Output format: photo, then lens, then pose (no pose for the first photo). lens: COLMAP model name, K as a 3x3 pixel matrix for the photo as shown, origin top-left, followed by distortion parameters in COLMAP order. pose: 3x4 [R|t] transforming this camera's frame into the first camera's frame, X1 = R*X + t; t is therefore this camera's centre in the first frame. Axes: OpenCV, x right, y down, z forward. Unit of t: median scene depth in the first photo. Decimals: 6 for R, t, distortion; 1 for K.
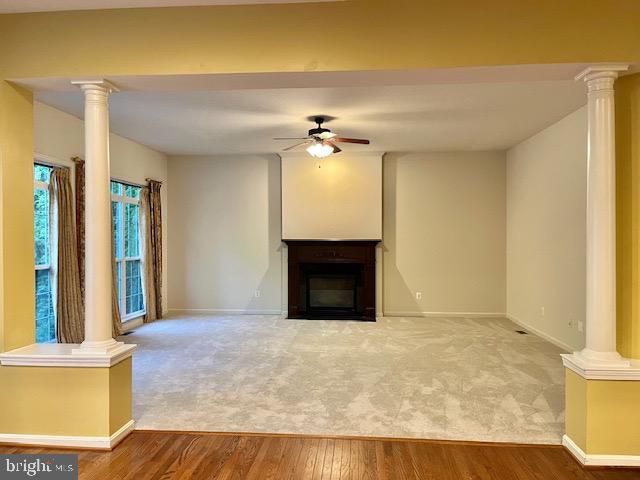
lens RADIAL K [[482.6, 0, 320.0], [0, 482.6, 240.0], [0, 0, 1]] dist [0.019423, -0.006203]
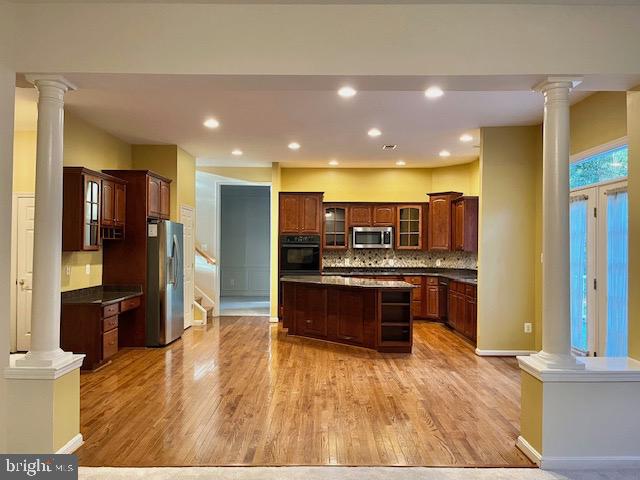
lens RADIAL K [[482.6, 0, 320.0], [0, 482.6, 240.0], [0, 0, 1]] dist [0.019423, -0.006203]
pose [[-0.996286, -0.009313, -0.085603, 0.048861], [-0.009111, 0.999955, -0.002751, -0.003775], [0.085624, -0.001961, -0.996326, 1.114099]]
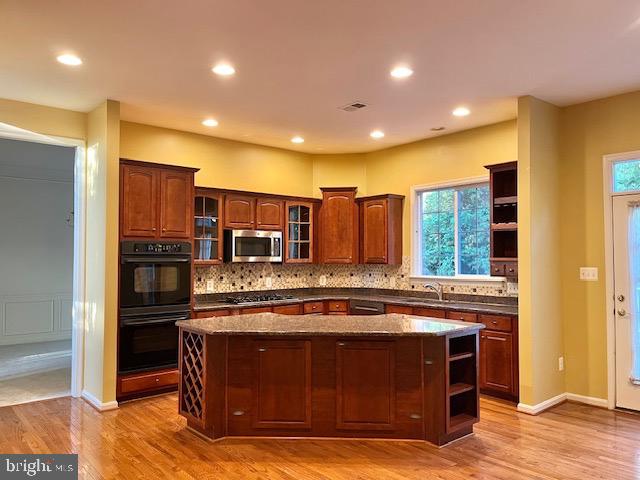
lens RADIAL K [[482.6, 0, 320.0], [0, 482.6, 240.0], [0, 0, 1]] dist [0.019423, -0.006203]
pose [[-0.701177, -0.027524, -0.712456, 0.393008], [-0.008833, 0.999513, -0.029920, -0.001686], [0.712932, -0.014686, -0.701079, 0.373880]]
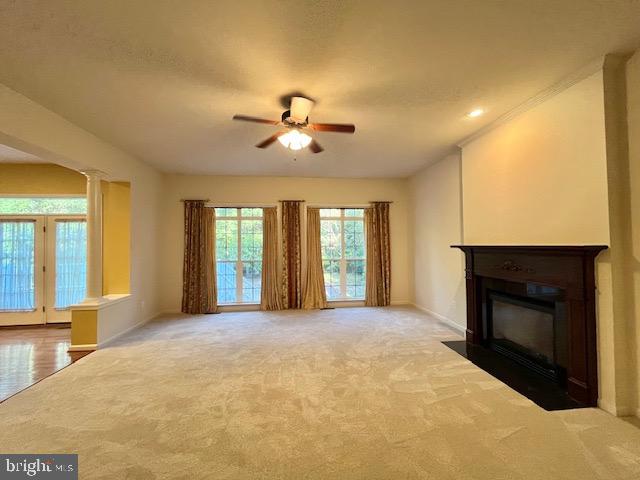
lens RADIAL K [[290.8, 0, 320.0], [0, 290.8, 240.0], [0, 0, 1]] dist [0.023753, -0.000168]
pose [[0.205174, -0.020025, -0.978521, 0.592069], [0.004237, 0.999799, -0.019572, -0.002873], [0.978716, -0.000131, 0.205218, 0.970114]]
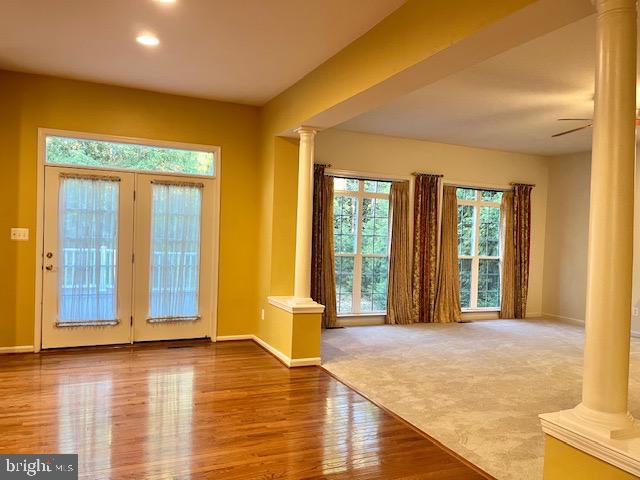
lens RADIAL K [[482.6, 0, 320.0], [0, 482.6, 240.0], [0, 0, 1]] dist [0.019423, -0.006203]
pose [[0.480578, 0.031407, -0.876389, 0.521568], [-0.043081, 0.998997, 0.012177, 0.002886], [0.875893, 0.031904, 0.481449, 0.183703]]
